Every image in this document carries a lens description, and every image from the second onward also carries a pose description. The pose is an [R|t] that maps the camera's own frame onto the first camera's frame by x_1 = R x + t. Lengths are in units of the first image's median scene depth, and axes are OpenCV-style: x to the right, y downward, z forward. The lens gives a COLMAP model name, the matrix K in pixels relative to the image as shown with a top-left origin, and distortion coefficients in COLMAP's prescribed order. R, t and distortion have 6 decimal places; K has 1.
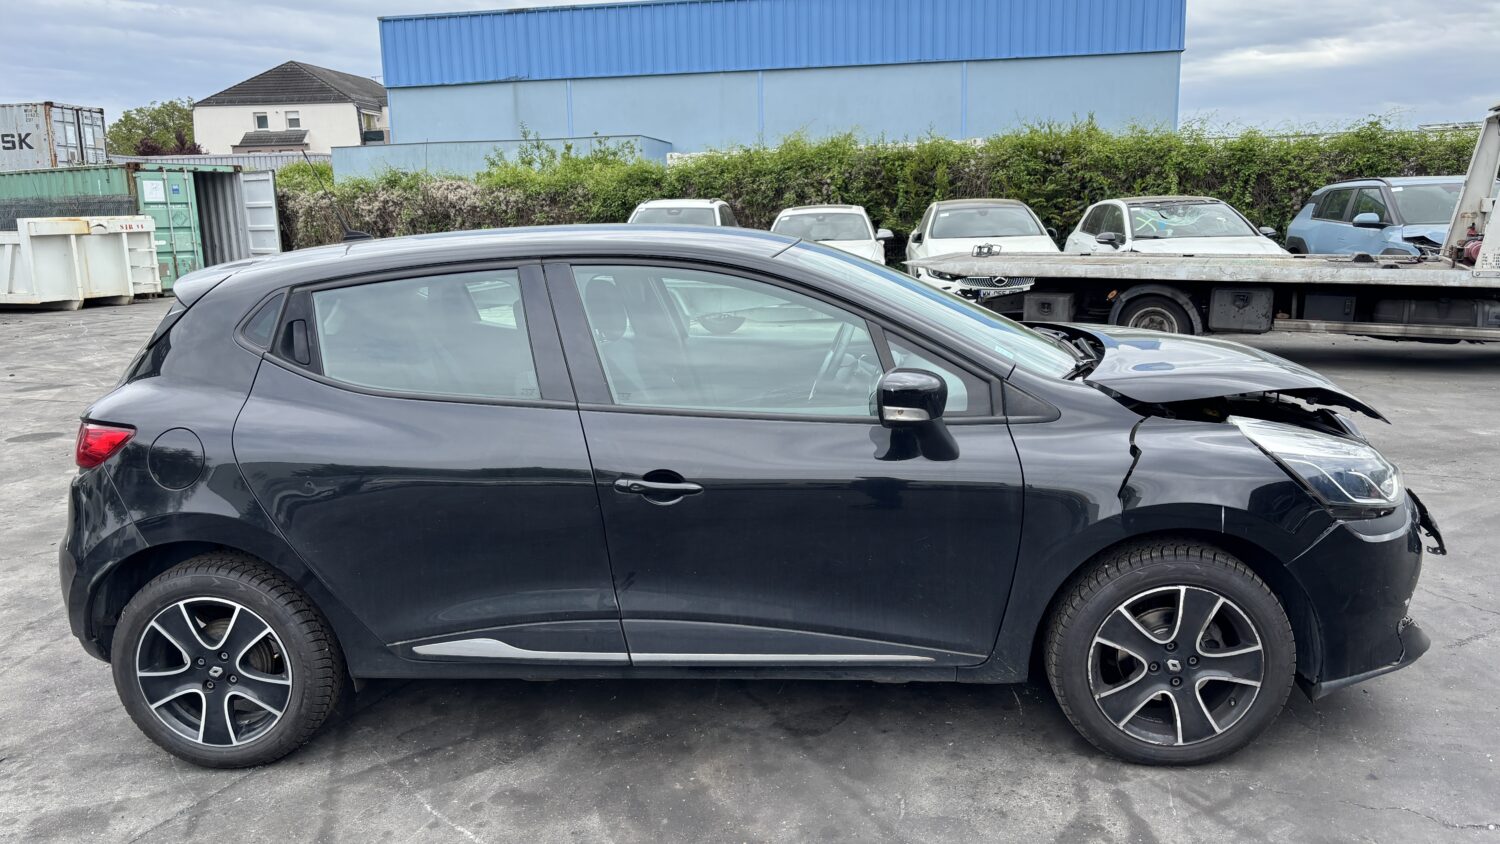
lens RADIAL K [[1125.4, 0, 753.2], [0, 1125.4, 421.1], [0, 0, 1]] dist [0.013224, -0.008380]
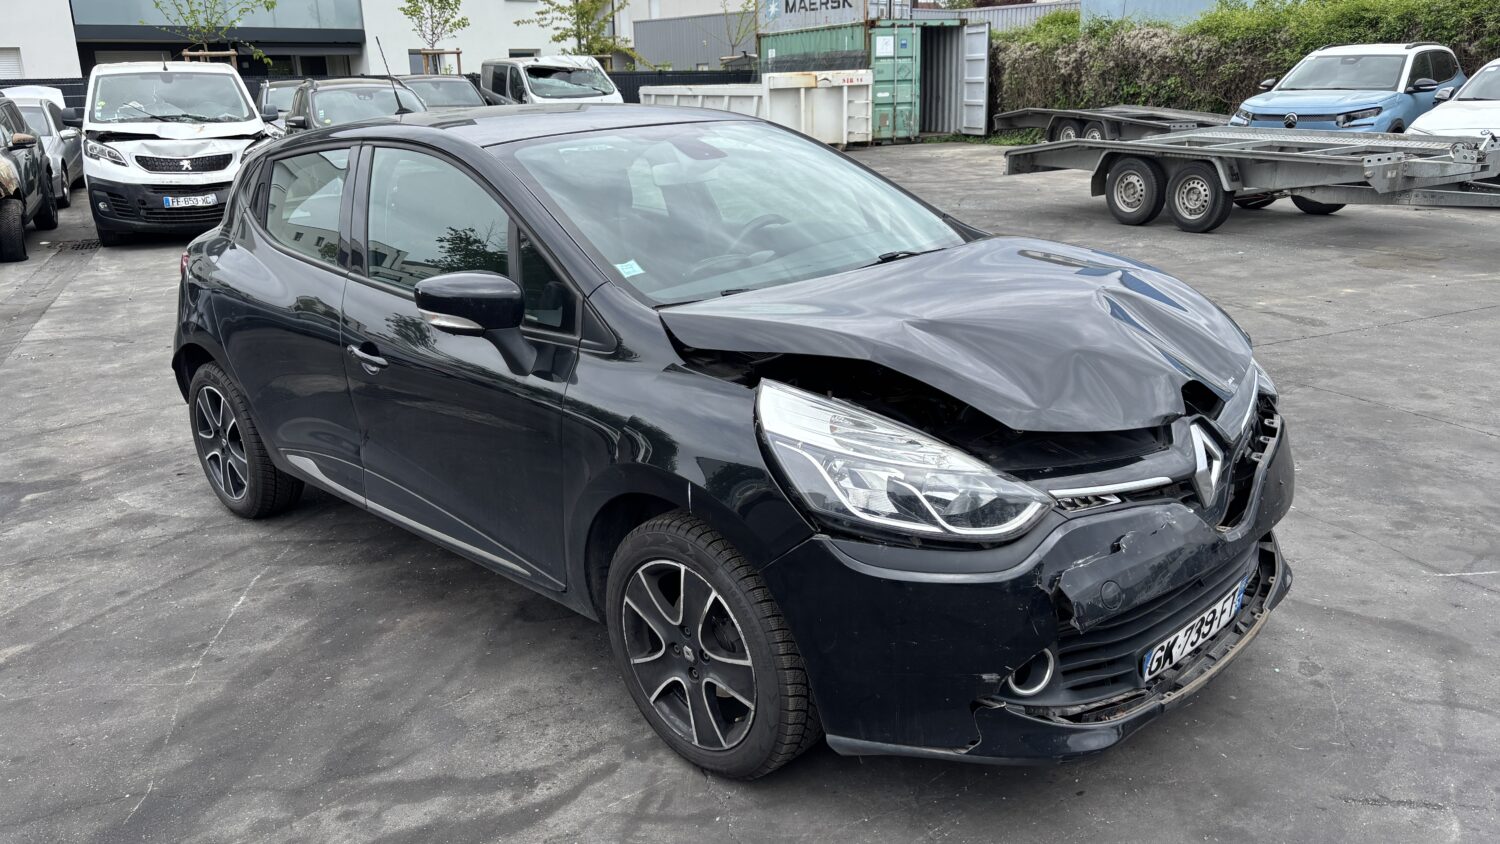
lens RADIAL K [[1125.4, 0, 752.7], [0, 1125.4, 429.3], [0, 0, 1]] dist [0.013224, -0.008380]
pose [[0.766191, 0.189516, -0.614032, 0.146341], [-0.105401, 0.979645, 0.170840, -0.016107], [0.633910, -0.066176, 0.770570, 0.063267]]
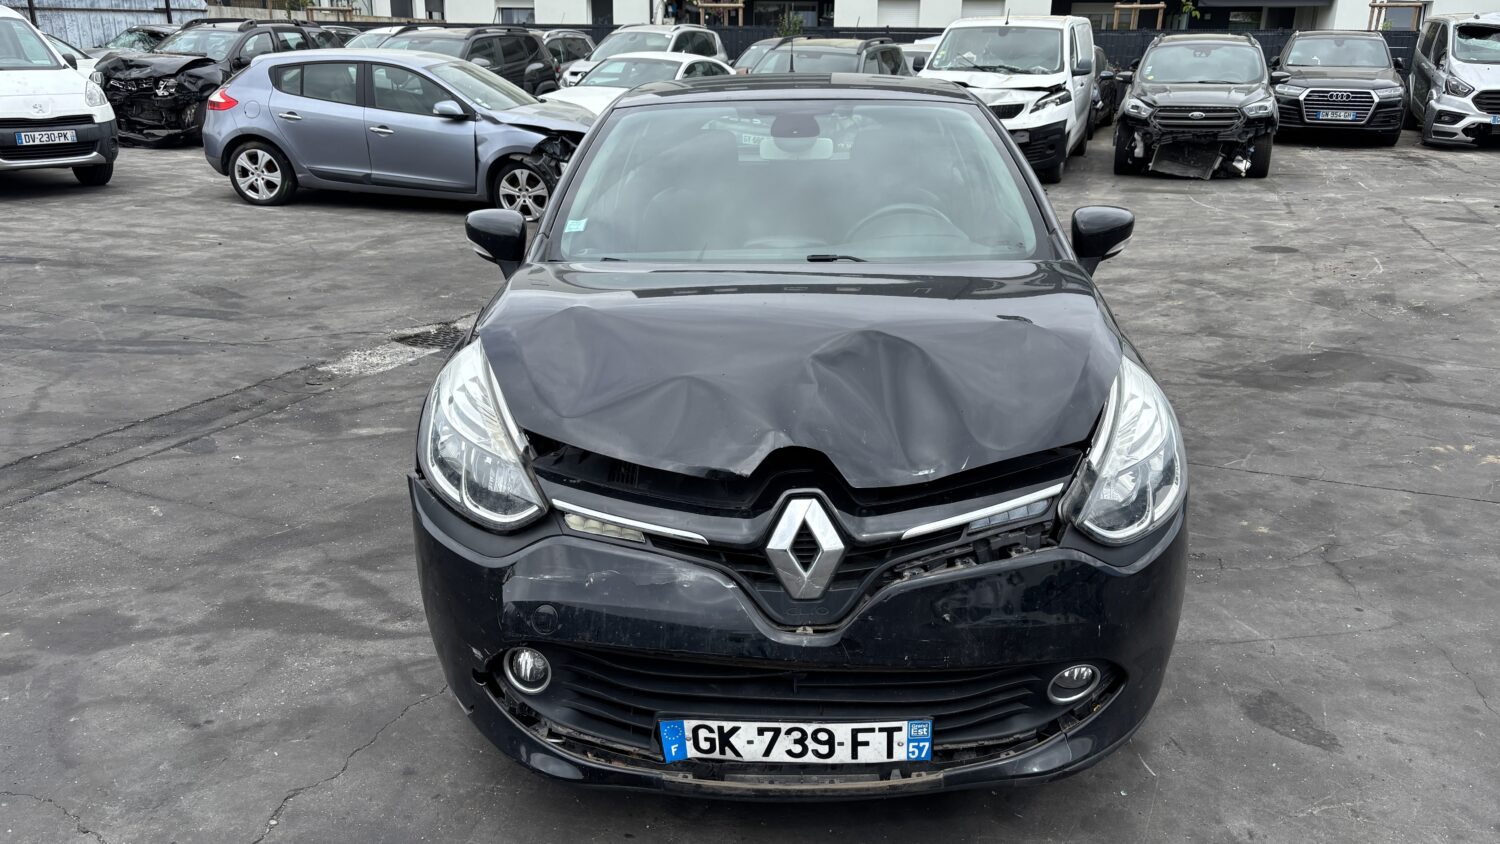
lens RADIAL K [[1125.4, 0, 742.4], [0, 1125.4, 420.4], [0, 0, 1]] dist [0.013224, -0.008380]
pose [[0.050936, 0.334491, -0.941022, 0.206013], [-0.182425, 0.929508, 0.320524, -0.041024], [0.981900, 0.155340, 0.108365, 0.179733]]
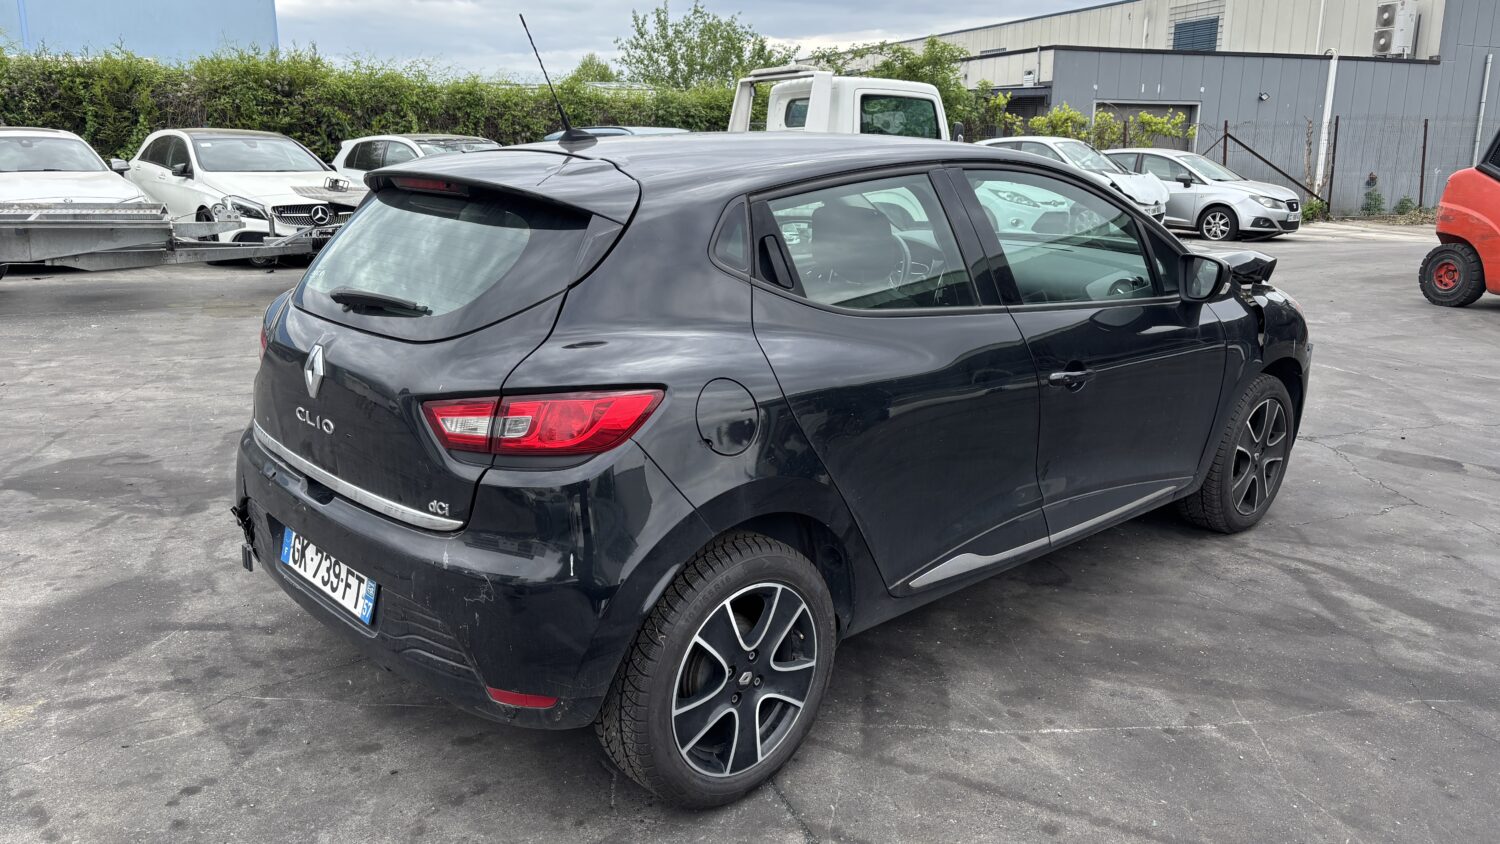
lens RADIAL K [[1125.4, 0, 734.9], [0, 1125.4, 420.9], [0, 0, 1]] dist [0.013224, -0.008380]
pose [[0.681524, -0.140578, 0.718167, -0.178980], [0.106934, 0.989972, 0.092305, -0.005535], [-0.723941, 0.013888, 0.689722, 0.079554]]
